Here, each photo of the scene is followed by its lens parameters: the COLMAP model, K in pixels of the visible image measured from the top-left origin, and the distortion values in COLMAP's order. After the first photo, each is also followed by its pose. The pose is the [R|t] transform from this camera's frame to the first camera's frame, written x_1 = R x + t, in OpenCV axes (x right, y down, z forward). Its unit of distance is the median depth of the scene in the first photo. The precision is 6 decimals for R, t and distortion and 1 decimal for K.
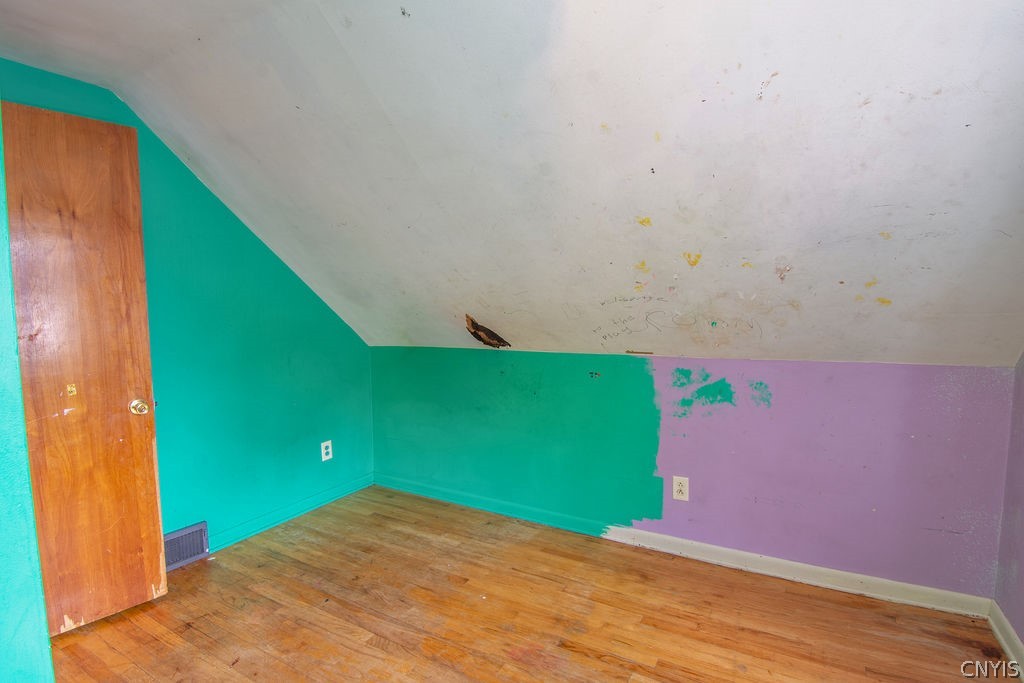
lens RADIAL K [[511.9, 0, 513.7], [0, 511.9, 346.5], [0, 0, 1]] dist [-0.001461, -0.015930]
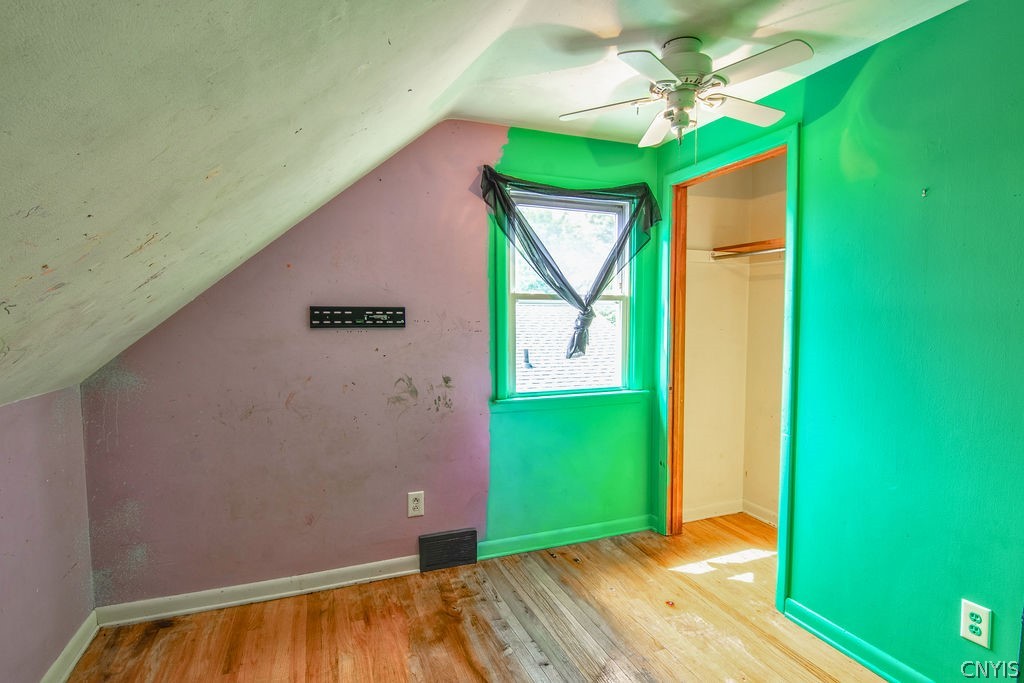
lens RADIAL K [[511.9, 0, 513.7], [0, 511.9, 346.5], [0, 0, 1]] dist [-0.001461, -0.015930]
pose [[-0.775372, -0.025587, 0.630986, -0.376674], [0.061739, 0.991321, 0.116065, -0.106861], [-0.628479, 0.128950, -0.767063, 1.233934]]
